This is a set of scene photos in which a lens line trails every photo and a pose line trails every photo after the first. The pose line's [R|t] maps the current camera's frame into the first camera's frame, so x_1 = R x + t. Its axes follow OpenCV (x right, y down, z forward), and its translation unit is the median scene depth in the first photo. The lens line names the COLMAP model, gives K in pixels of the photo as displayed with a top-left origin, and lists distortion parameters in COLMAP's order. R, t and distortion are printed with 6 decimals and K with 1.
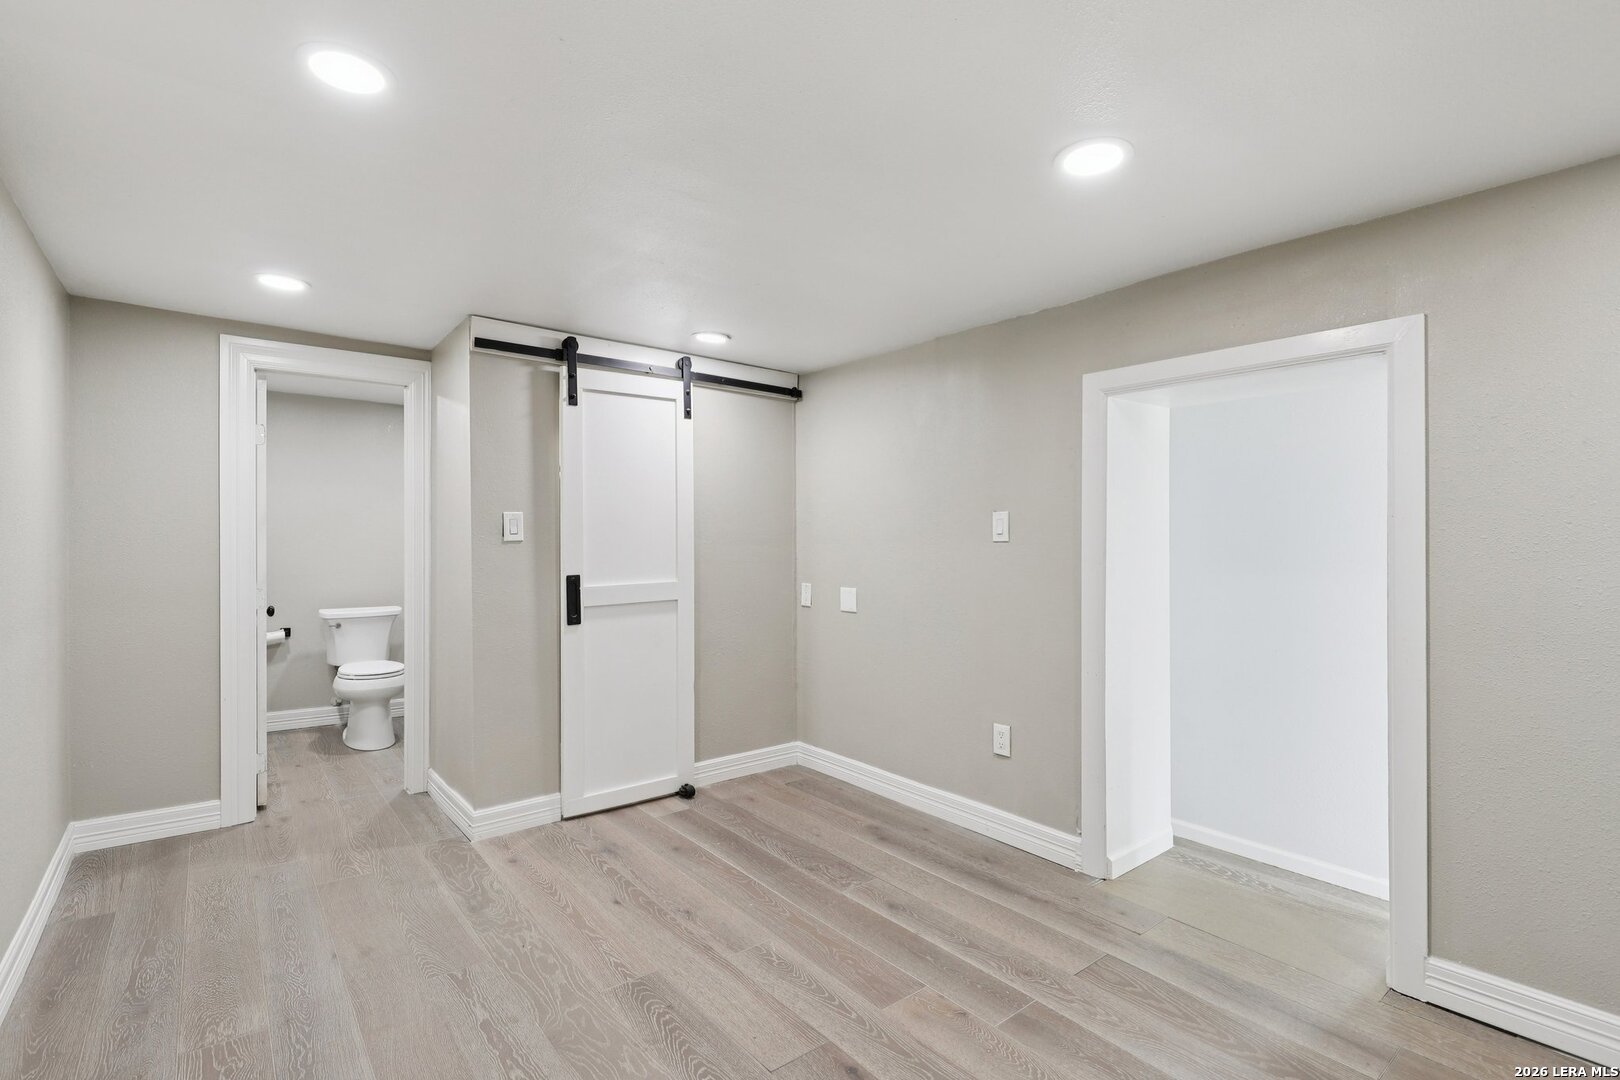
lens RADIAL K [[752.6, 0, 817.1], [0, 752.6, 541.6], [0, 0, 1]] dist [-0.002107, 0.000222]
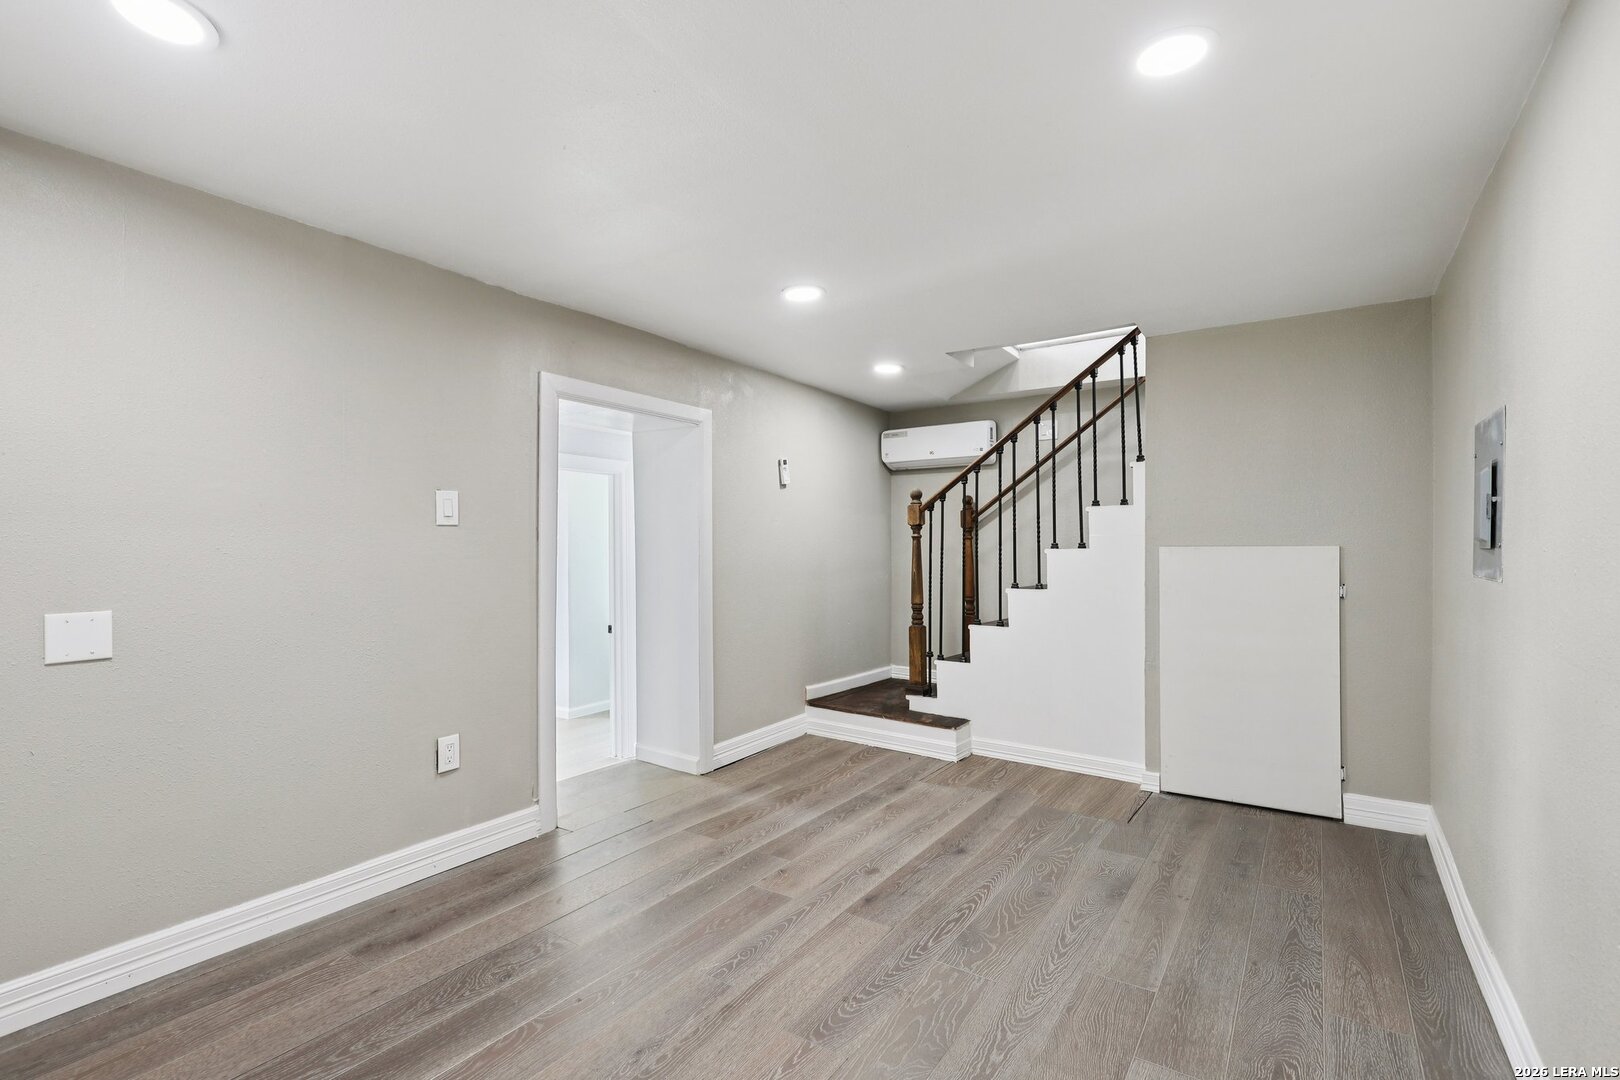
lens RADIAL K [[752.6, 0, 817.1], [0, 752.6, 541.6], [0, 0, 1]] dist [-0.002107, 0.000222]
pose [[-0.295392, 0.003073, 0.955371, -0.956406], [0.005392, 0.999984, -0.001549, 0.030648], [-0.955361, 0.004694, -0.295404, 1.139142]]
